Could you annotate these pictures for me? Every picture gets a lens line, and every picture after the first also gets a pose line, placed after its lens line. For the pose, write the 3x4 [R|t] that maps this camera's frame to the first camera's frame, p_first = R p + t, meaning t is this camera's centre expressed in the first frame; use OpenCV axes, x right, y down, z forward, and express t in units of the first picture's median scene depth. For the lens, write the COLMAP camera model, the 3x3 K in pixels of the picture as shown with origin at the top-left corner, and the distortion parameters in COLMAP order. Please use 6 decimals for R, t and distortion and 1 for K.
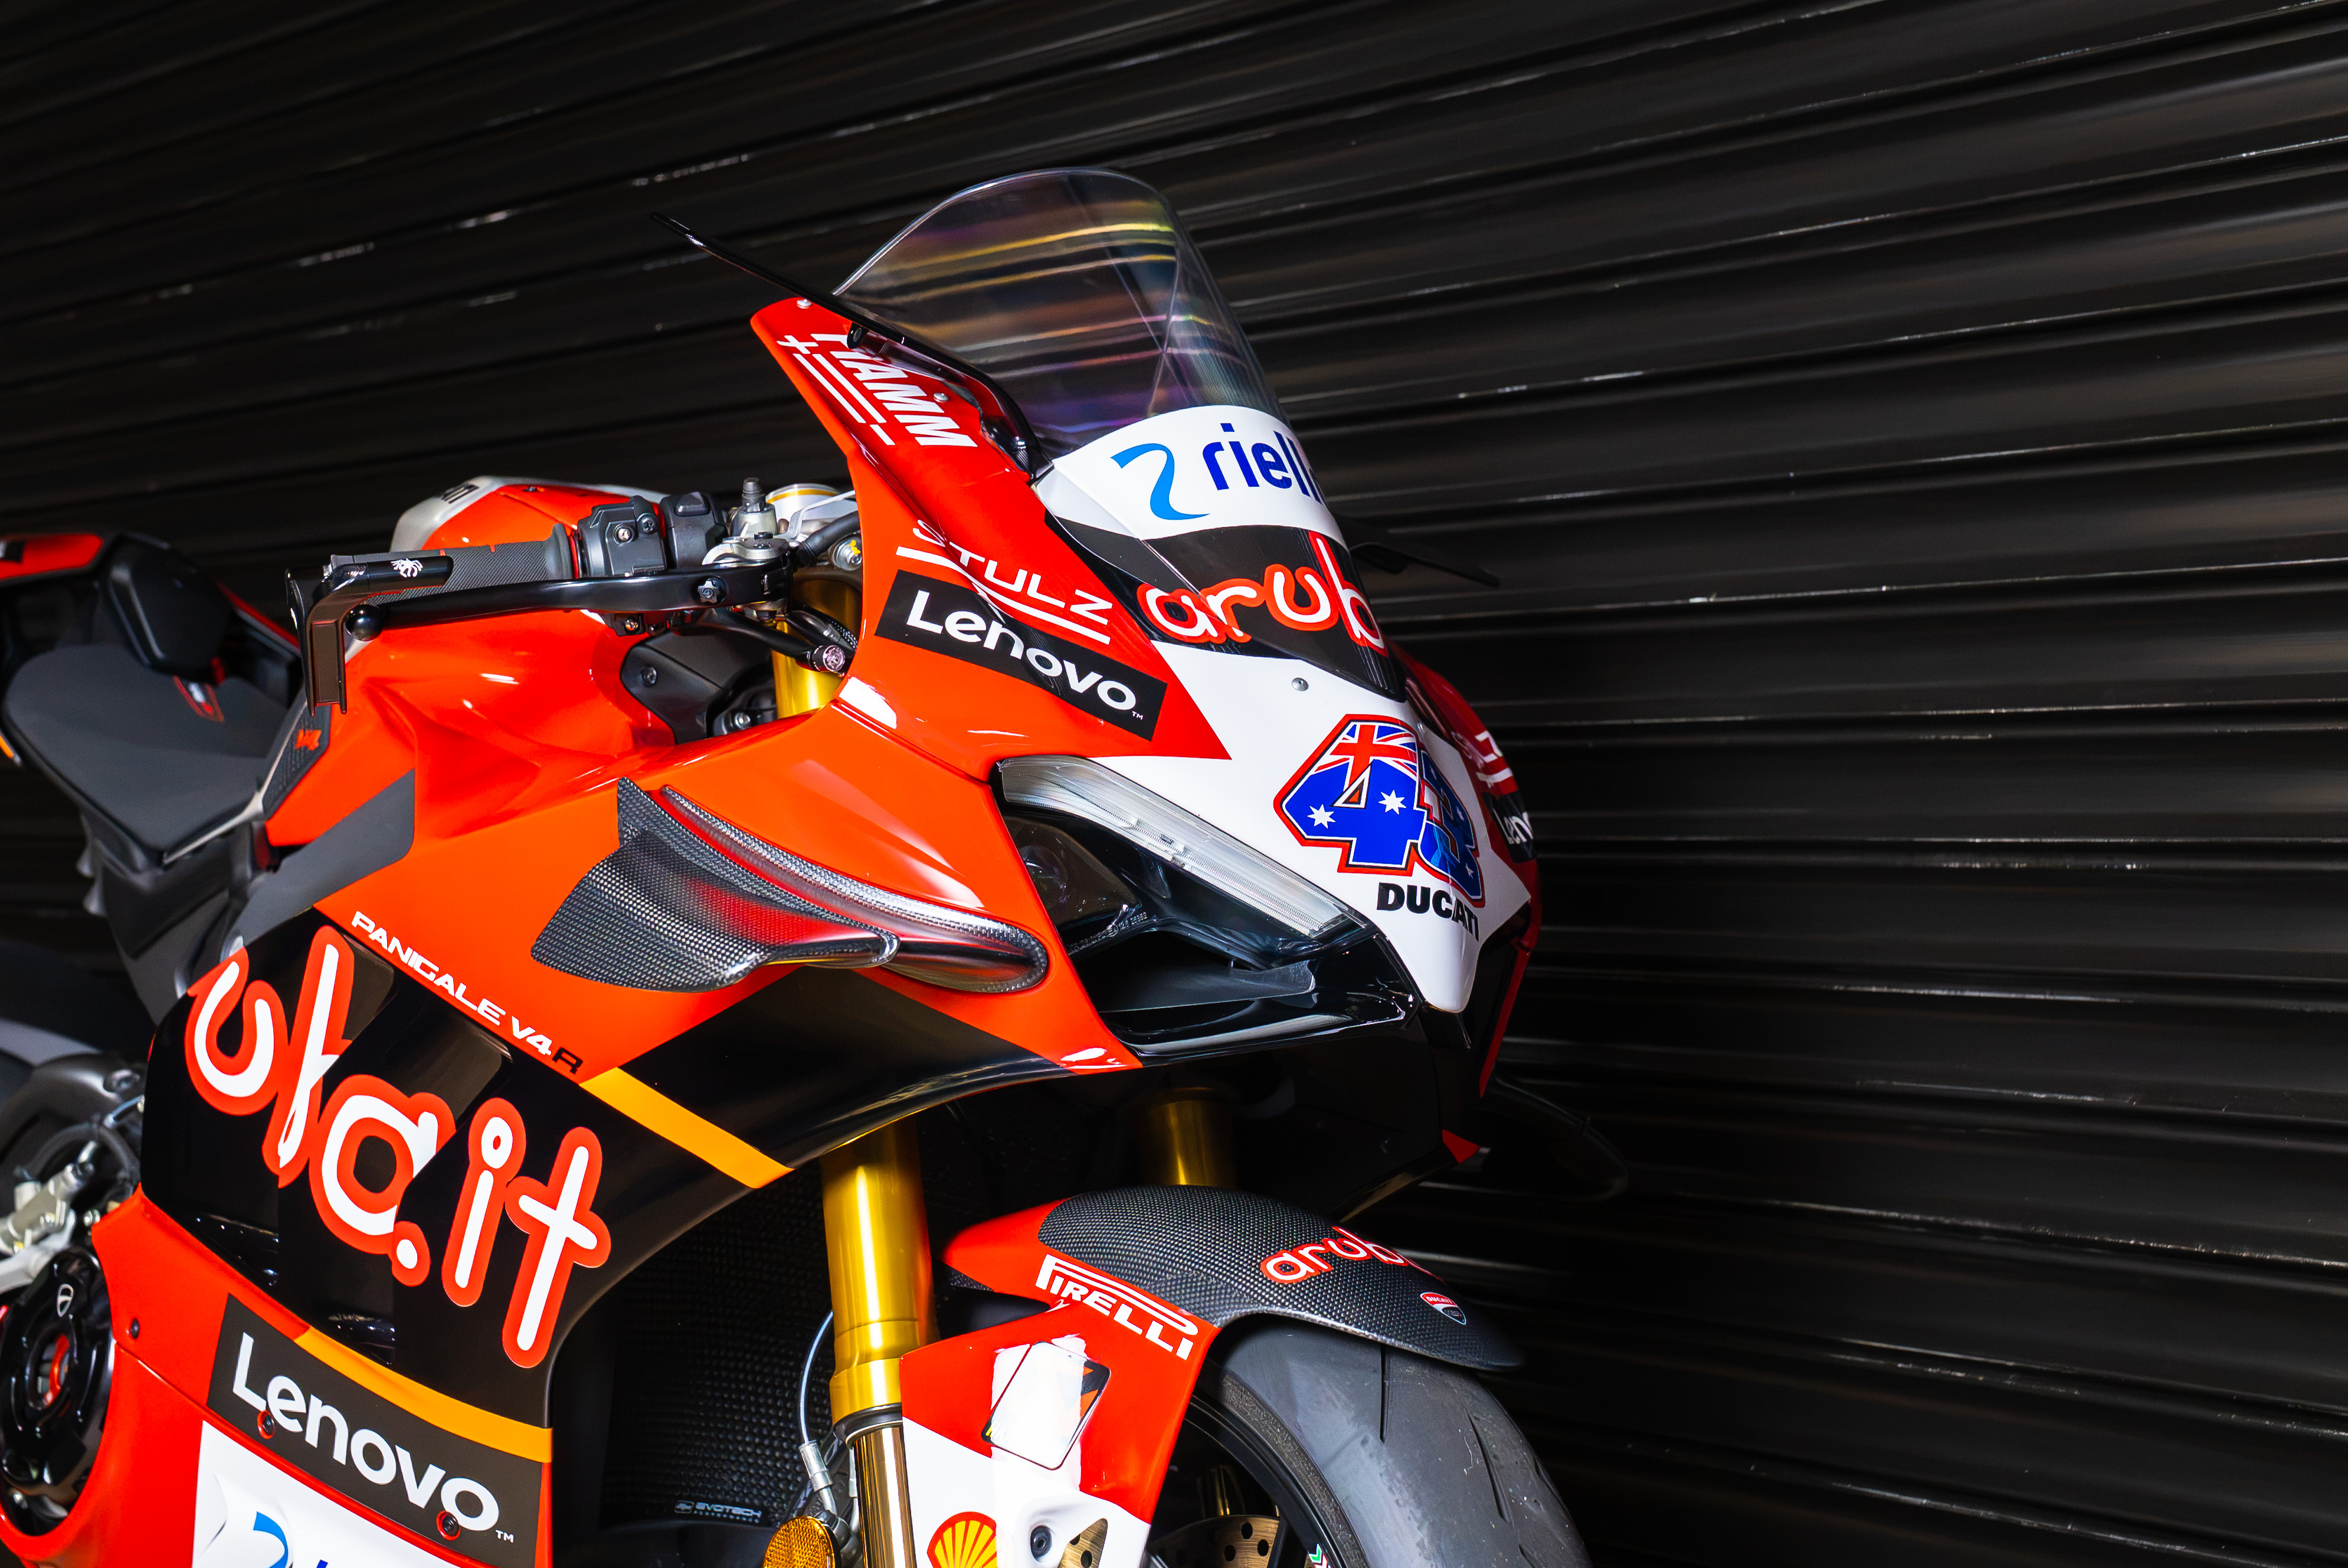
lens RADIAL K [[3103.2, 0, 1158.2], [0, 3103.2, 793.4], [0, 0, 1]] dist [0.180577, 0.000000]
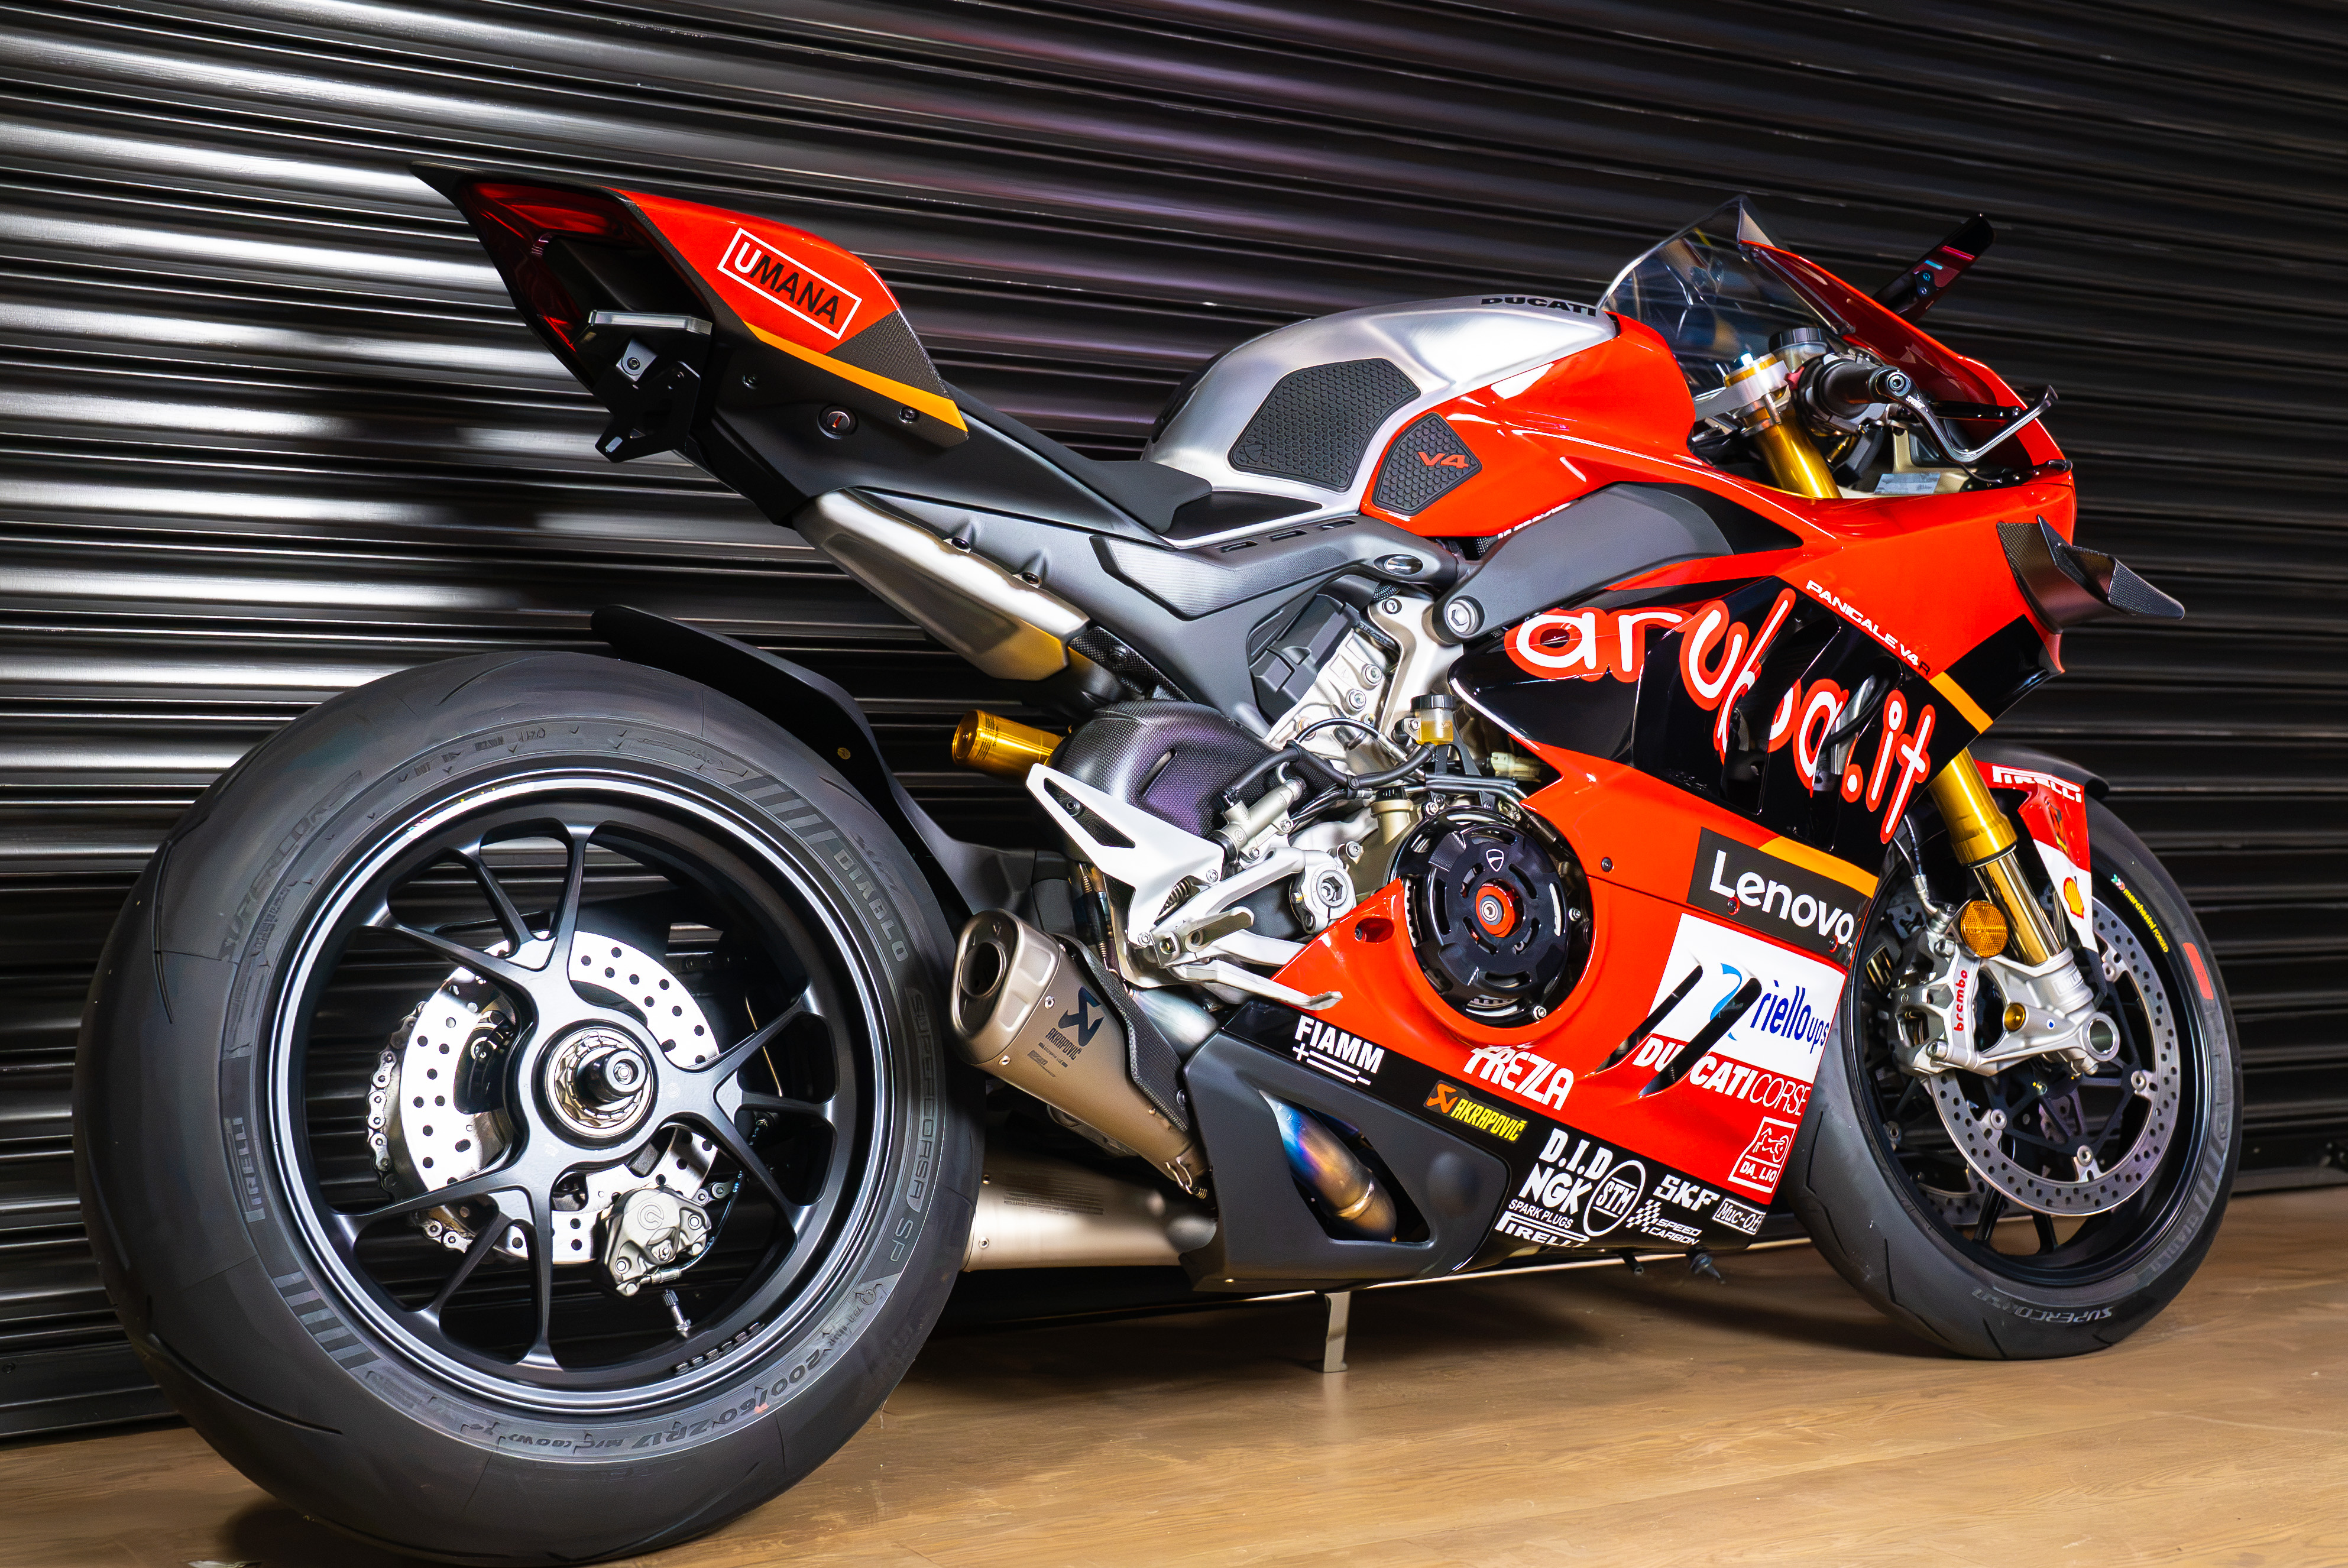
lens RADIAL K [[2809.3, 0, 1172.0], [0, 2809.3, 780.6], [0, 0, 1]] dist [0.068160, 0.000000]
pose [[0.225769, -0.001298, 0.974180, -1.795857], [-0.013068, 0.999905, 0.004361, 0.142766], [-0.974093, -0.013715, 0.225731, 1.011680]]
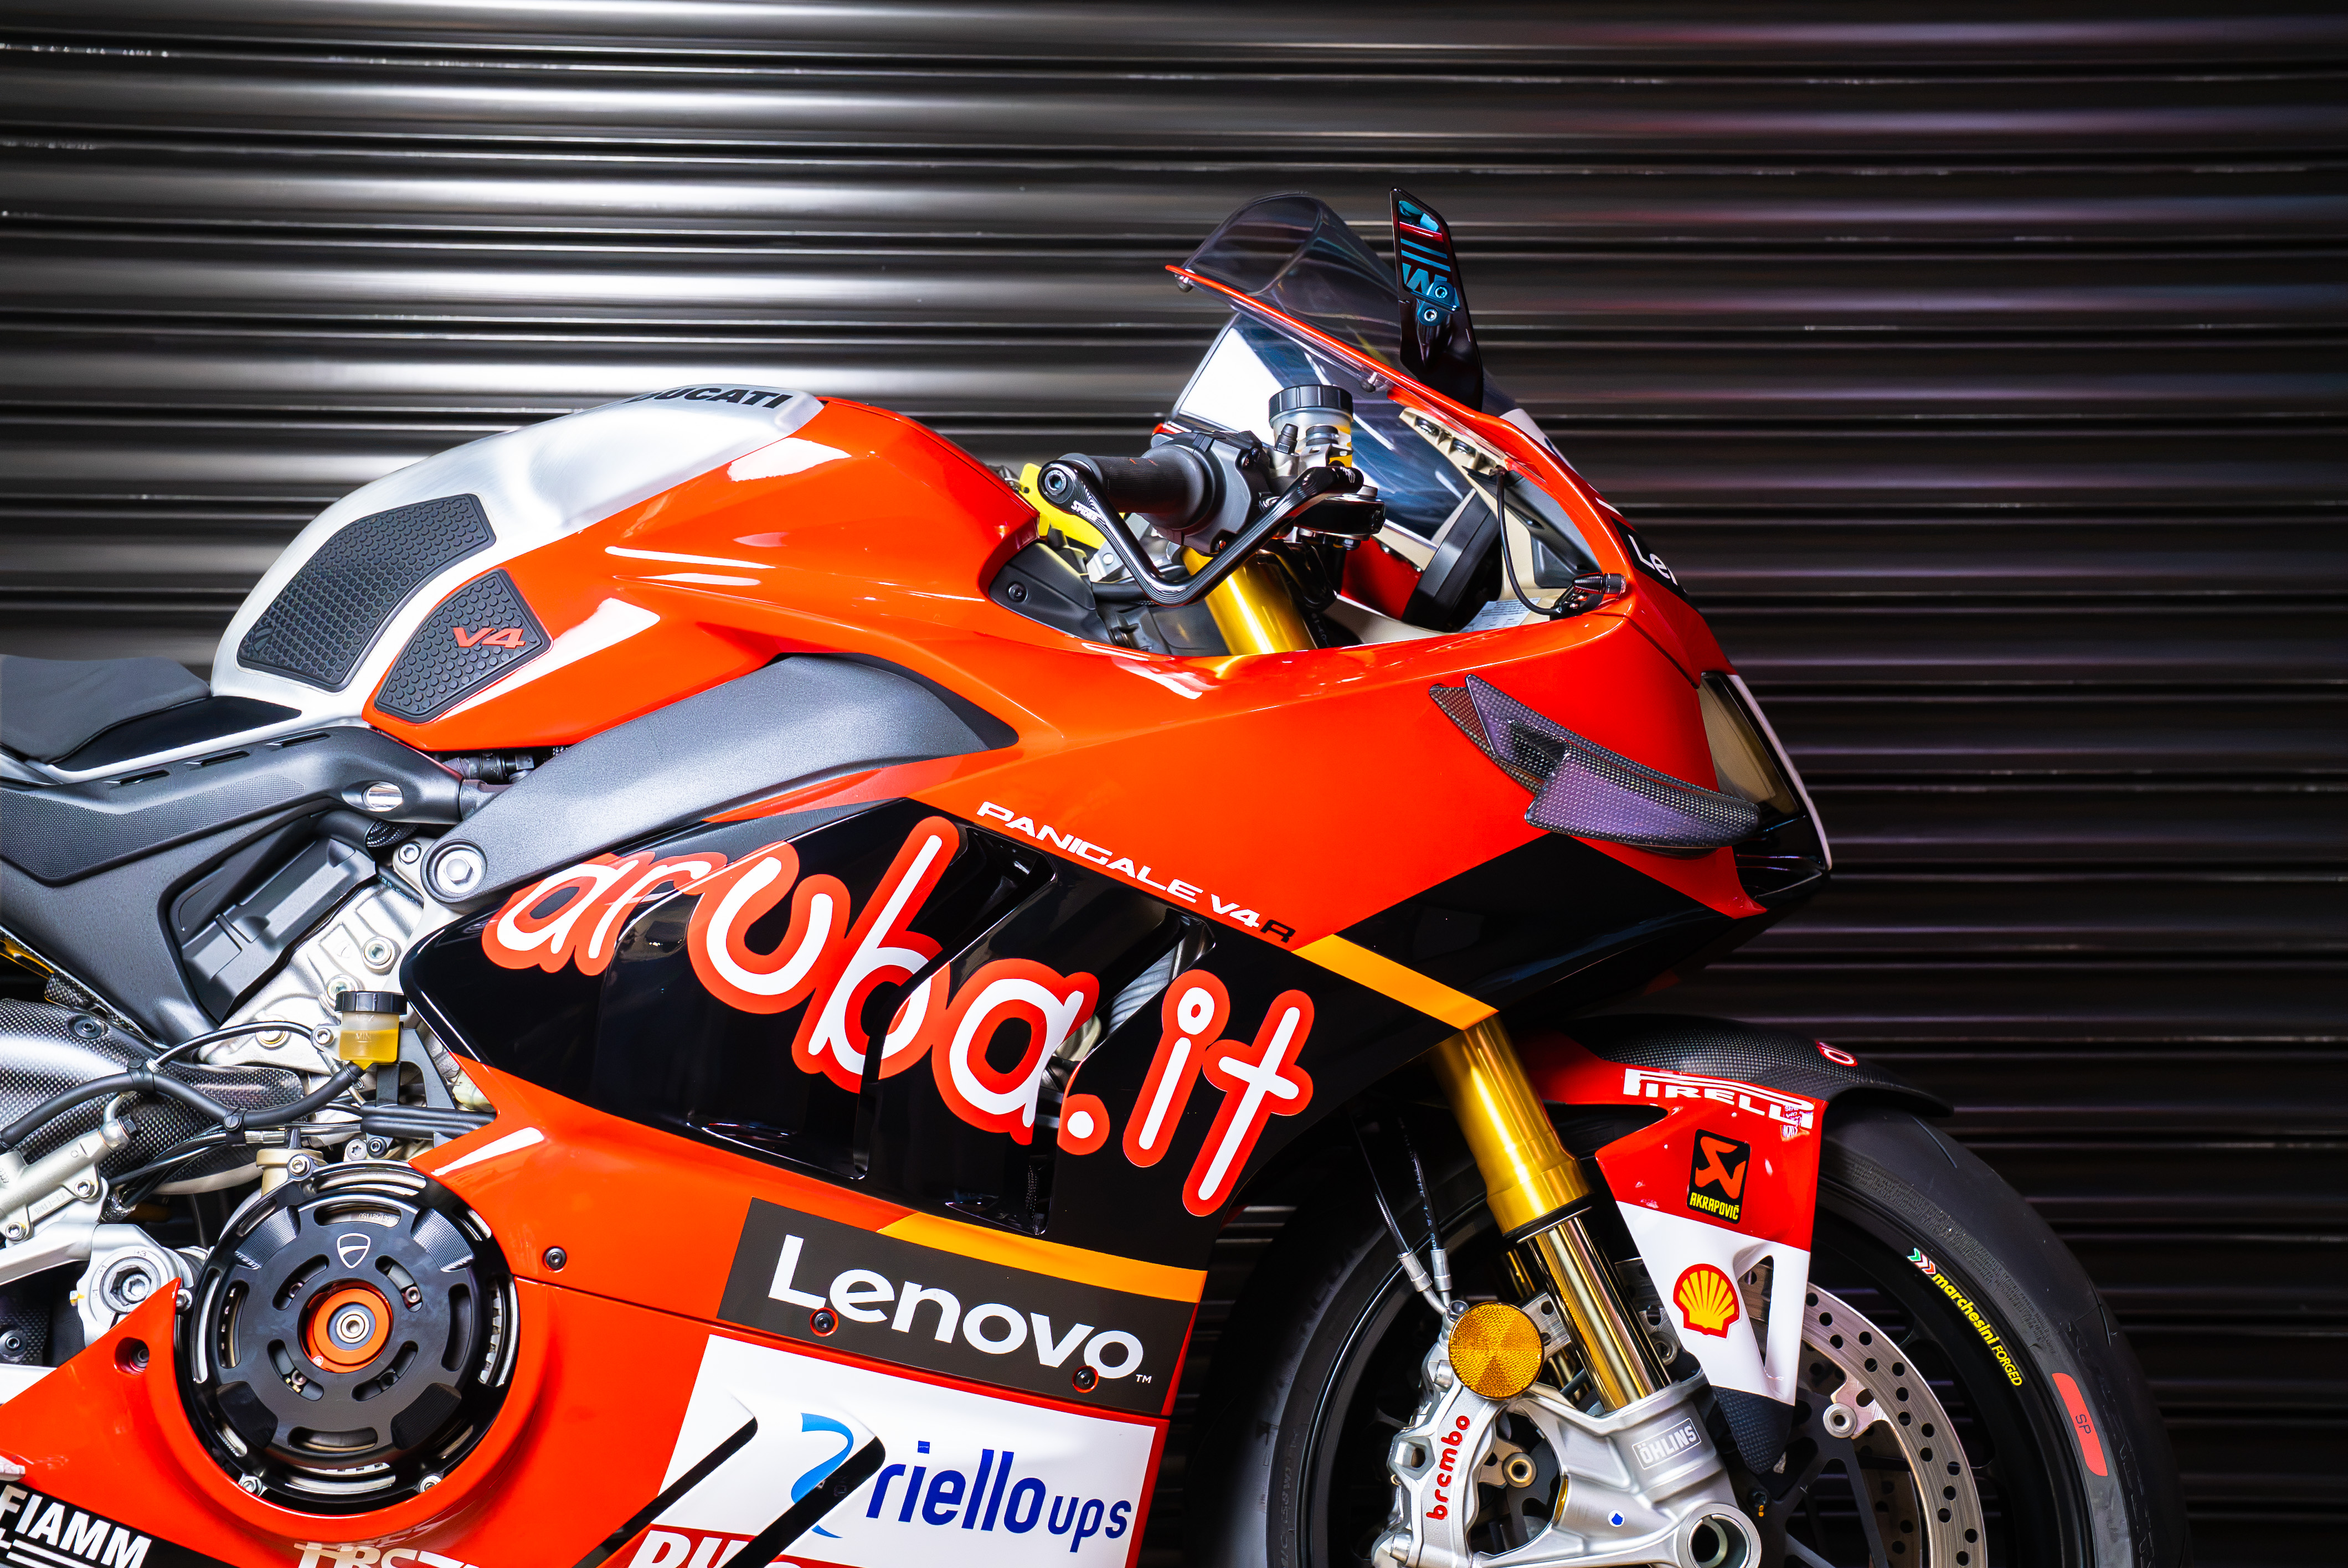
lens RADIAL K [[2665.1, 0, 1190.0], [0, 2665.1, 793.6], [0, 0, 1]] dist [0.105305, 0.000000]
pose [[0.659766, 0.012424, 0.751368, -0.884778], [-0.003904, 0.999907, -0.013105, 0.047143], [-0.751461, 0.005713, 0.659753, 0.381812]]
